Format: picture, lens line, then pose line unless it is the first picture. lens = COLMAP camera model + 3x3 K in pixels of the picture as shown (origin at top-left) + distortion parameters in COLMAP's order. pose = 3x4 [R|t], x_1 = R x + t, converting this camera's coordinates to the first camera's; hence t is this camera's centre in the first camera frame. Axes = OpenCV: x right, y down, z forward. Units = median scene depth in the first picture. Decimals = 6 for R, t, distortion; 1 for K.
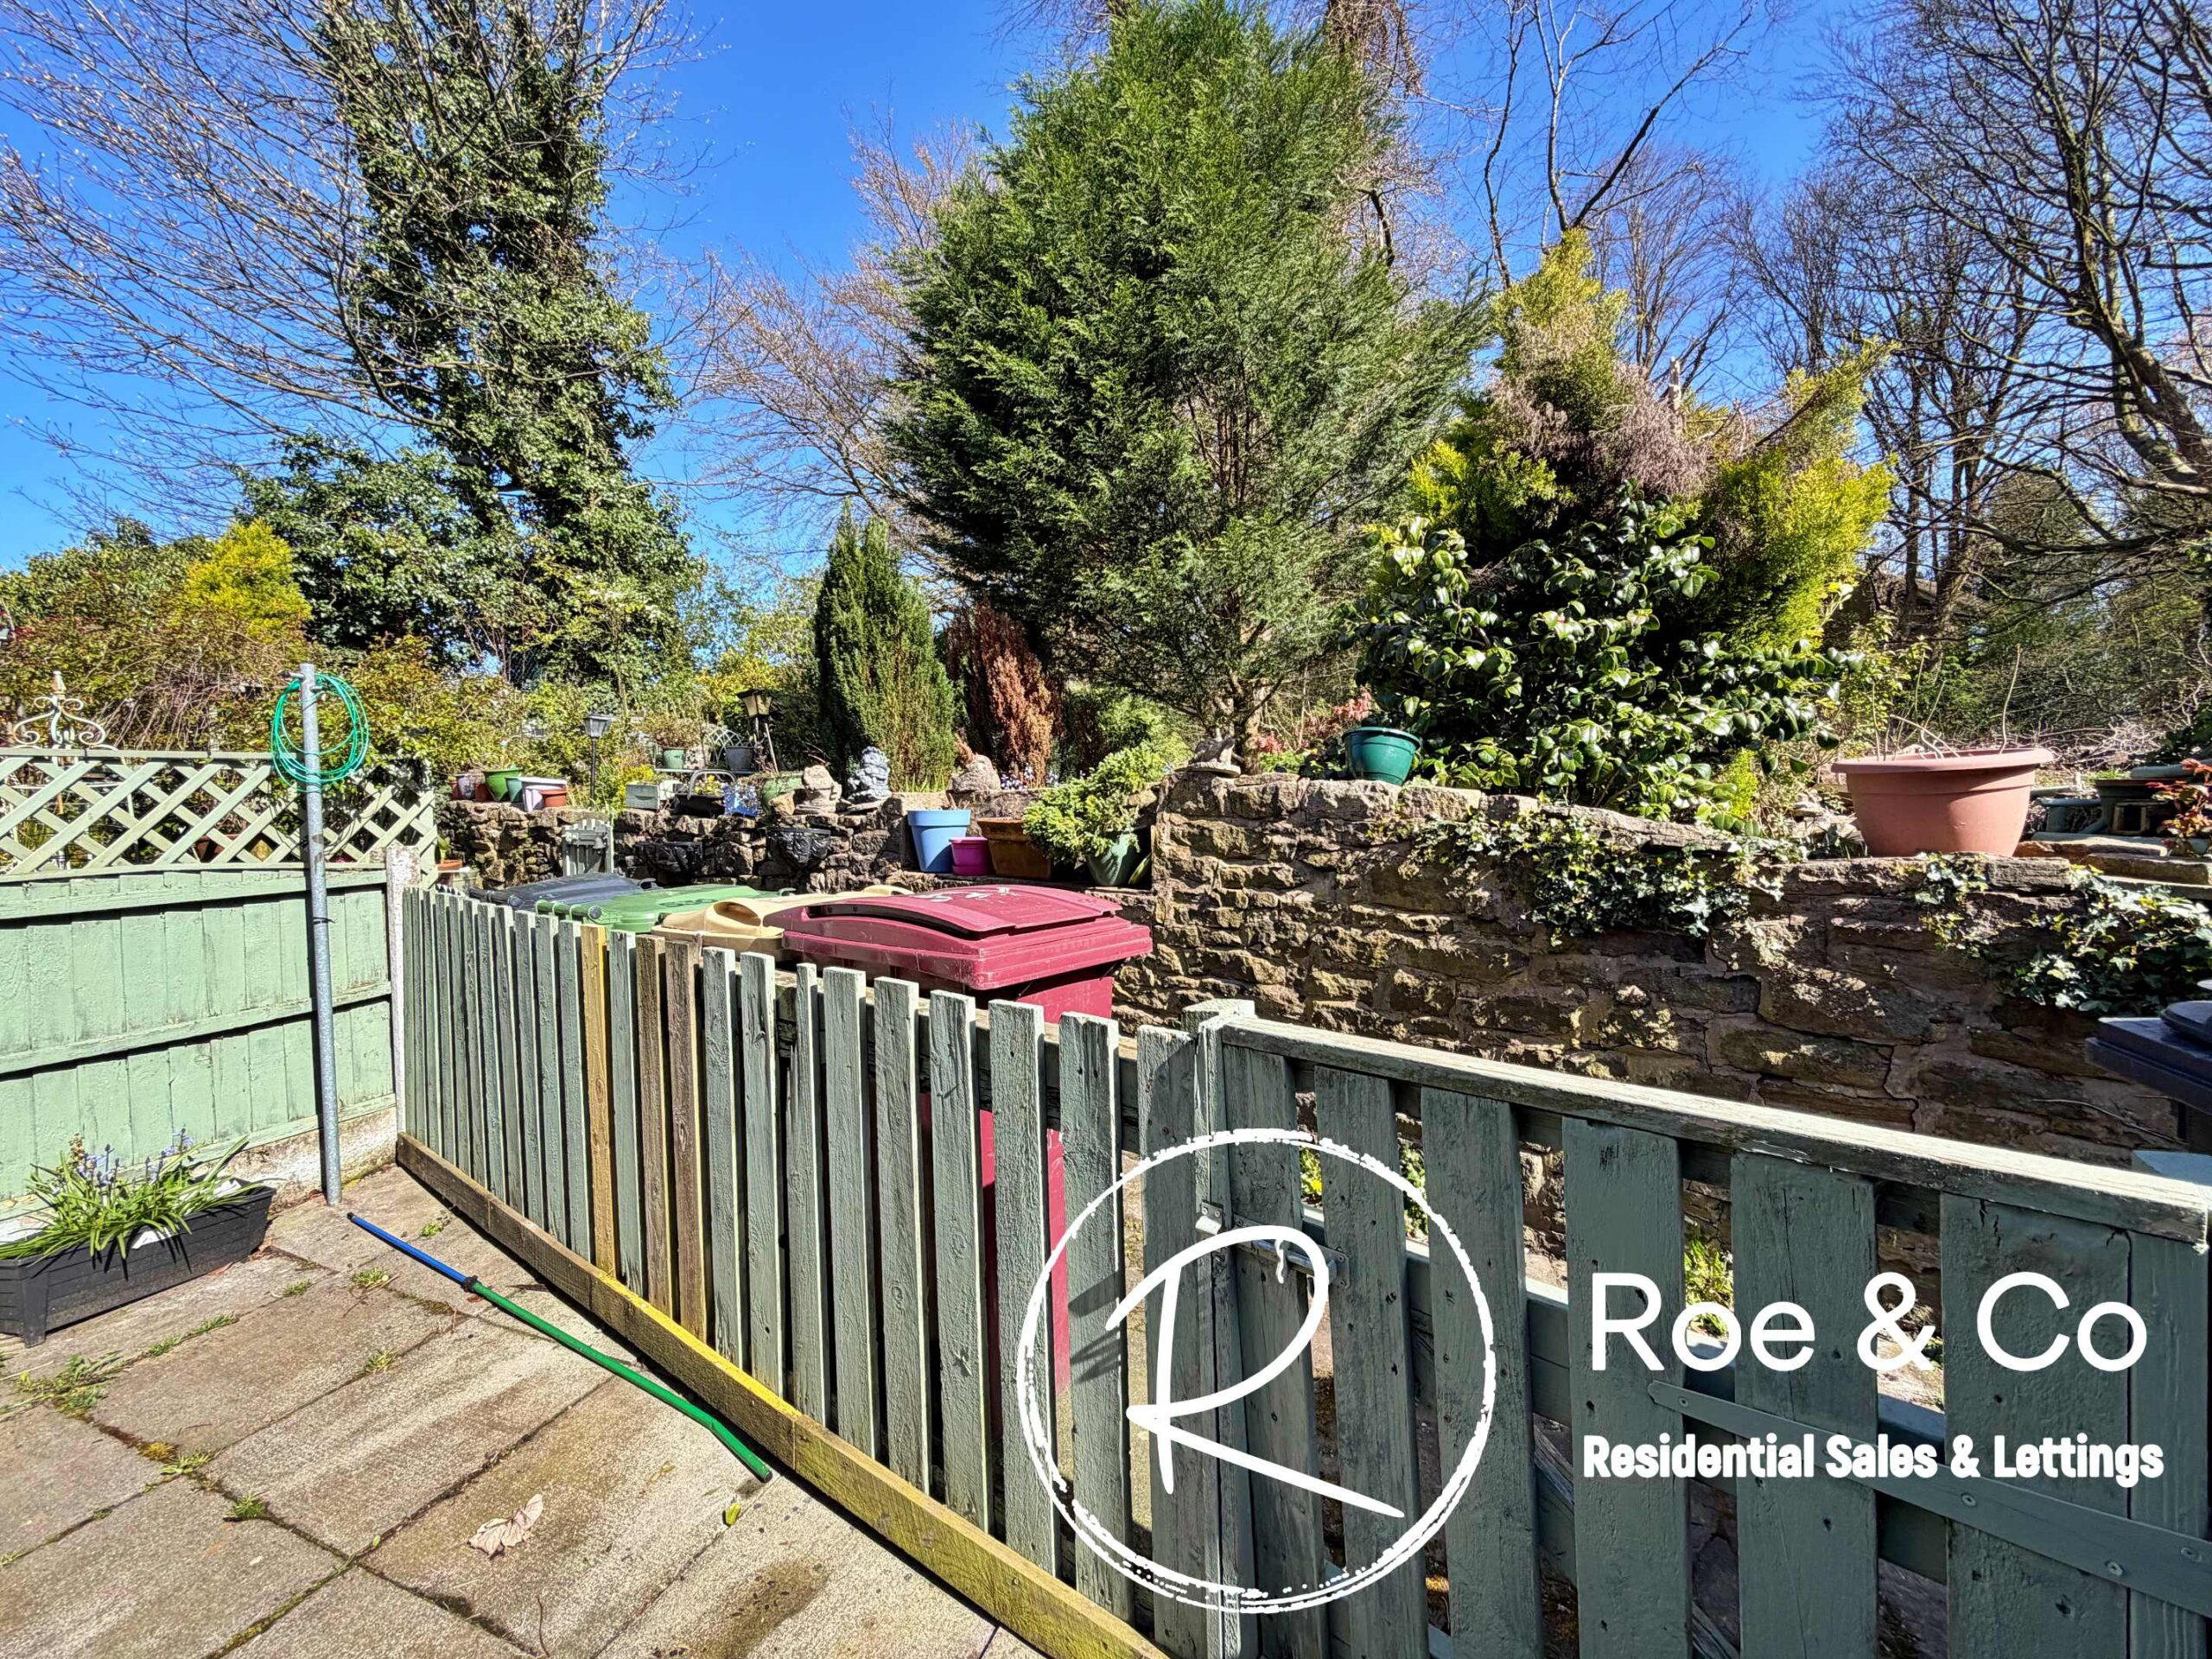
lens RADIAL K [[875.2, 0, 1150.6], [0, 875.2, 830.6], [0, 0, 1]] dist [-0.001458, -0.000876]
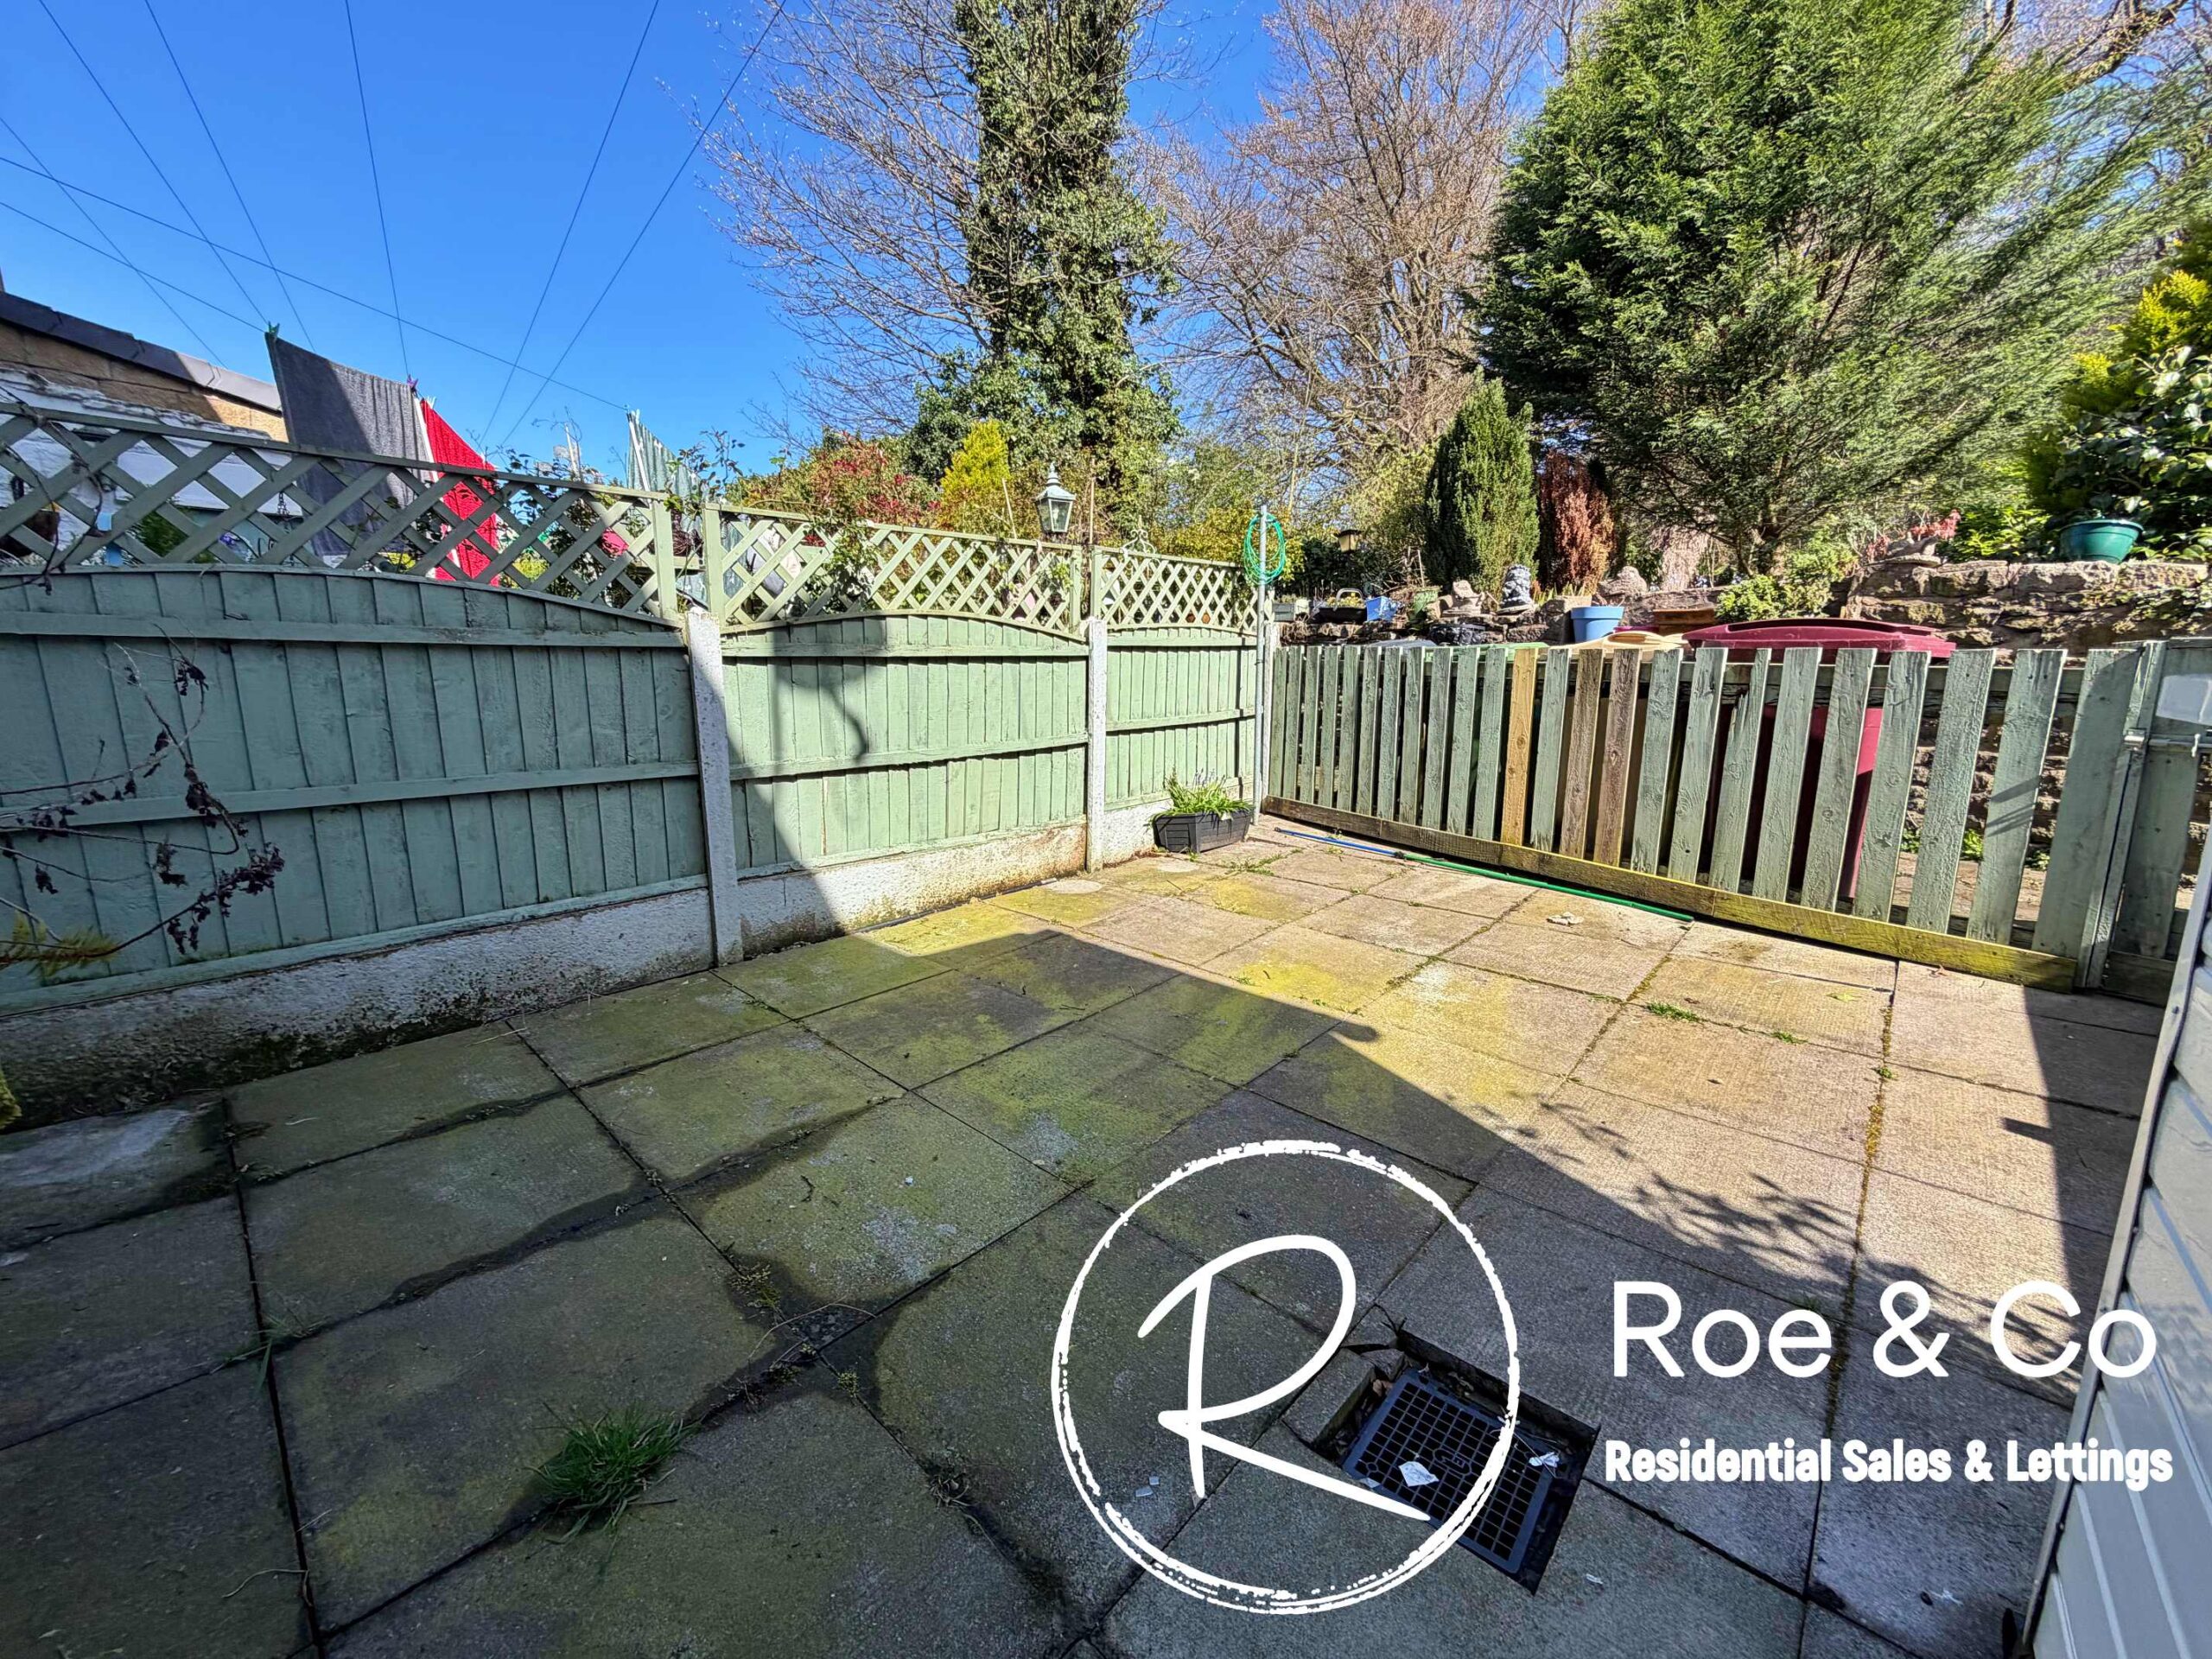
lens RADIAL K [[875.2, 0, 1104.1], [0, 875.2, 833.1], [0, 0, 1]] dist [-0.001458, -0.000876]
pose [[0.939336, 0.081368, -0.333207, -0.570213], [-0.030222, 0.987310, 0.155900, 0.158157], [0.341664, -0.136372, 0.929876, -0.674398]]
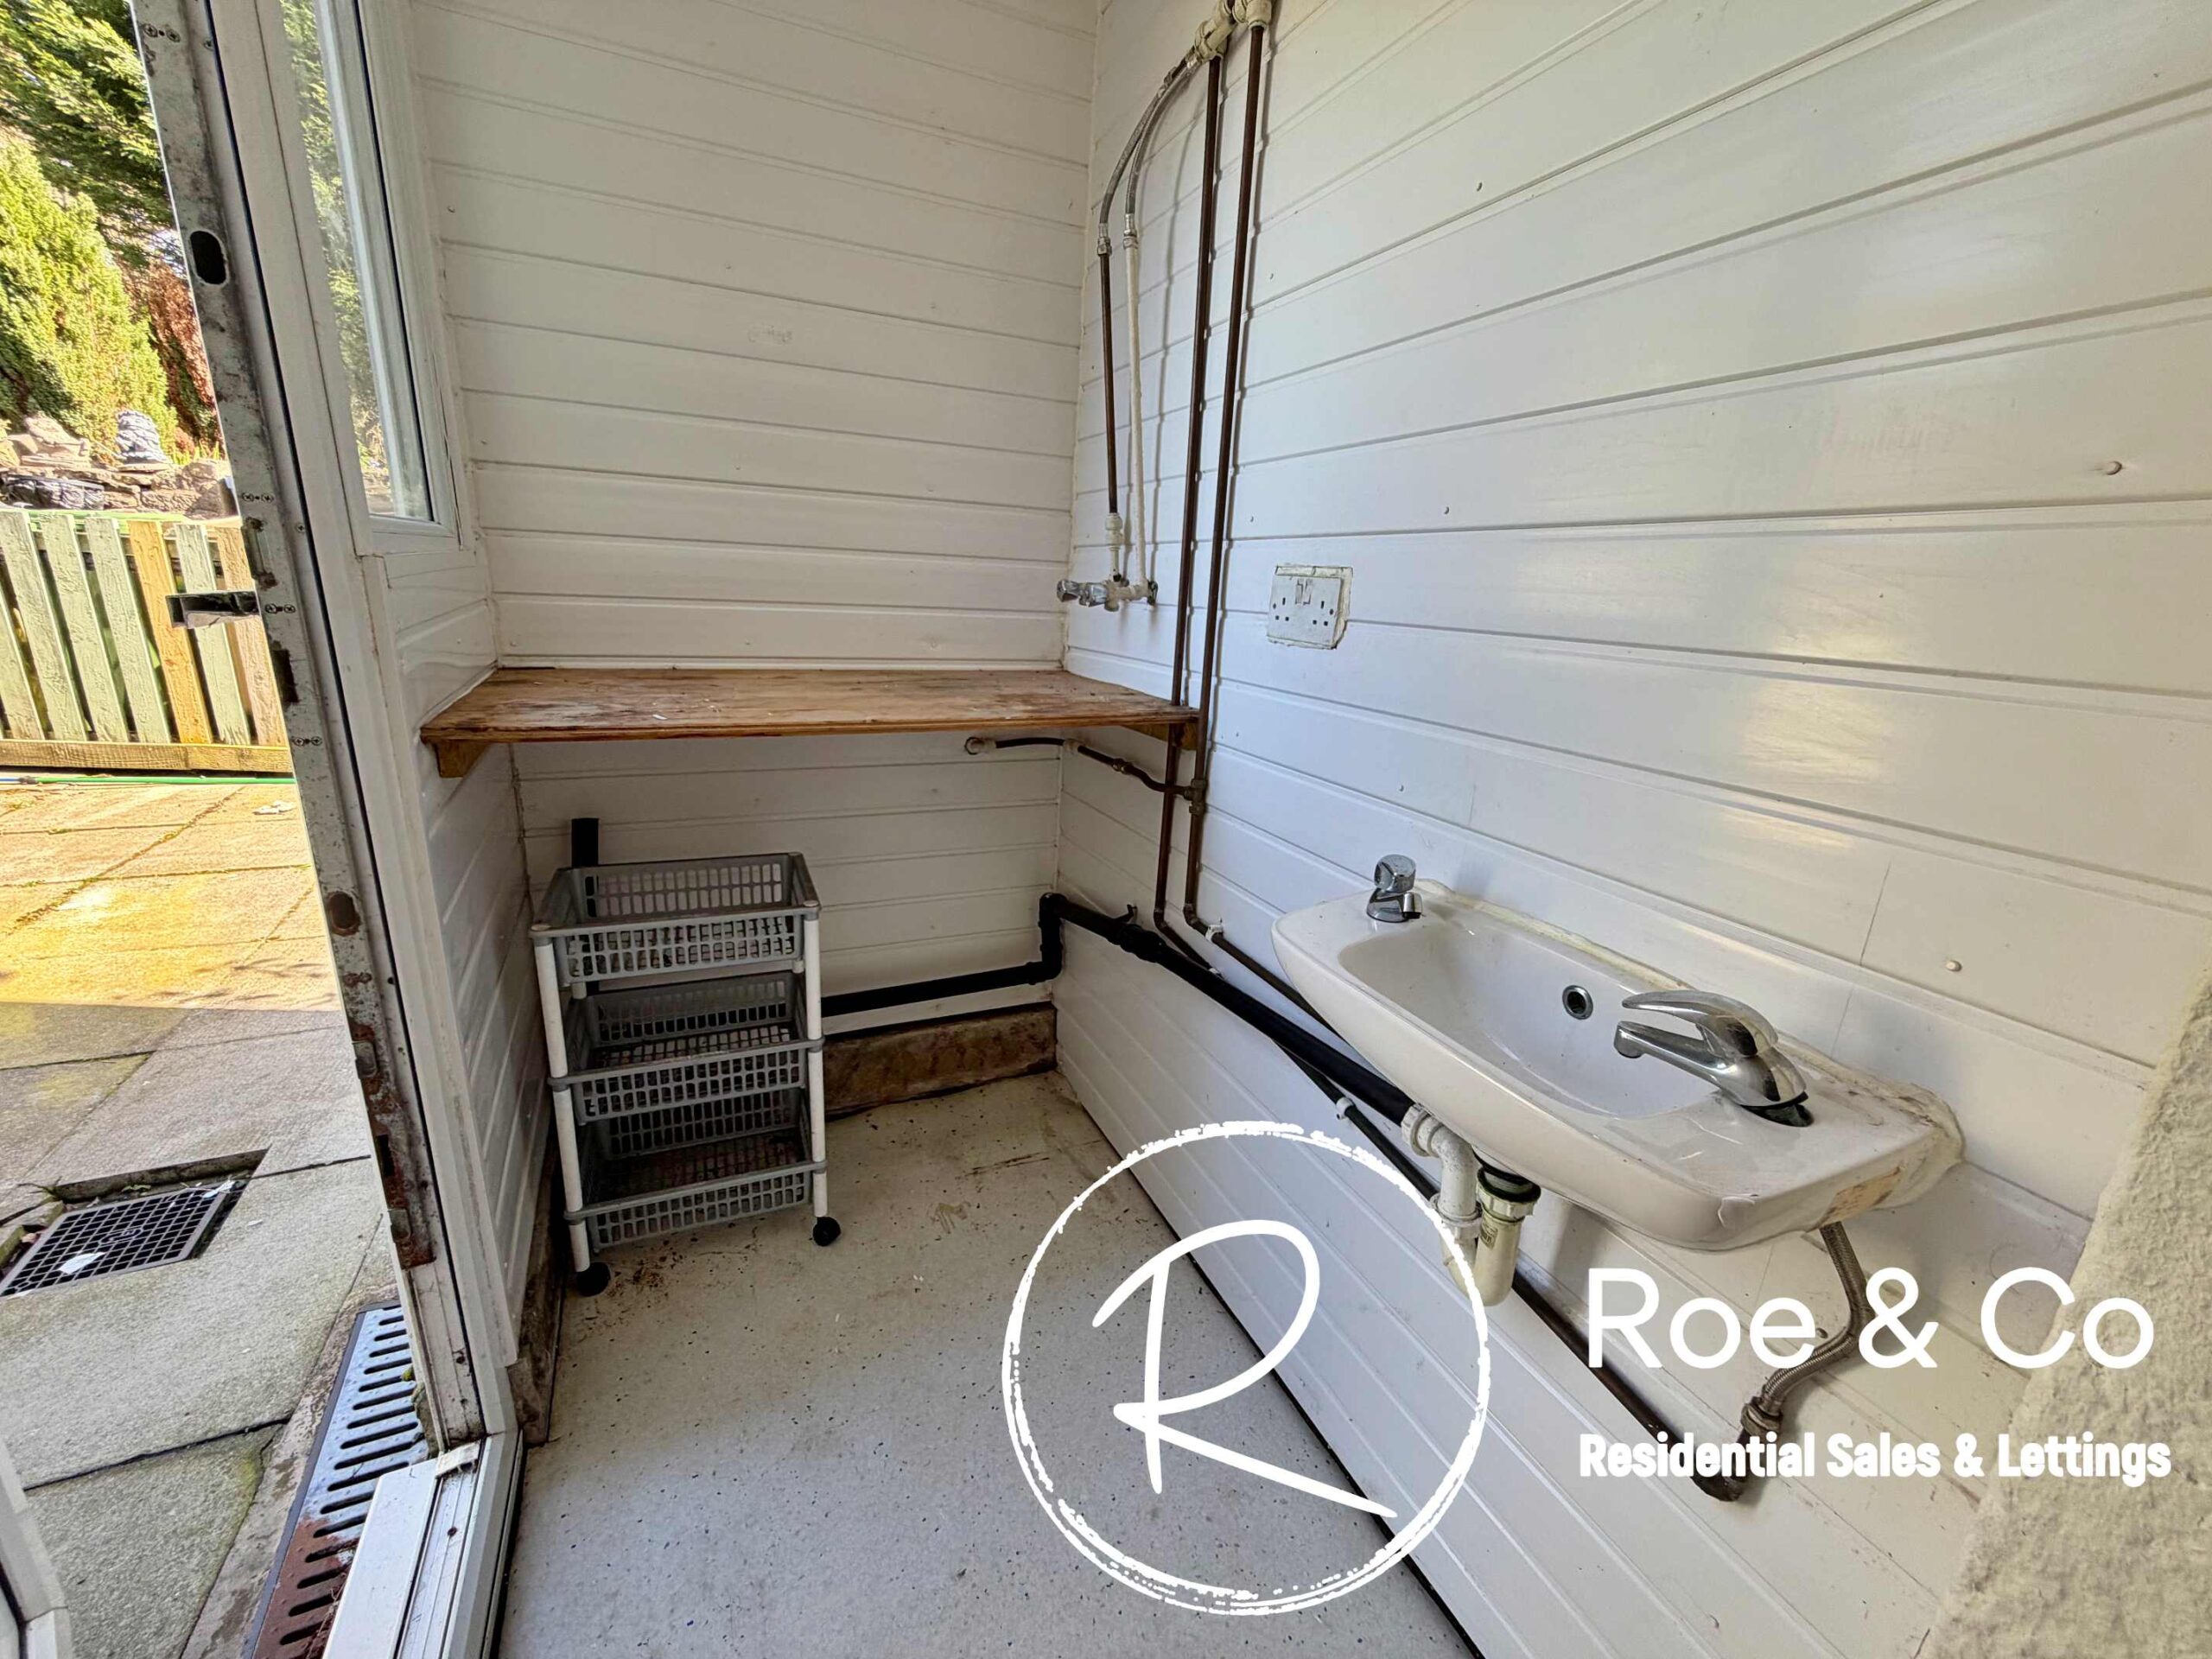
lens RADIAL K [[875.2, 0, 1116.7], [0, 875.2, 838.1], [0, 0, 1]] dist [-0.001458, -0.000876]
pose [[0.671565, -0.155718, 0.724398, -0.478696], [-0.036542, 0.969517, 0.242286, 0.151088], [-0.740044, -0.189182, 0.645403, -0.950747]]
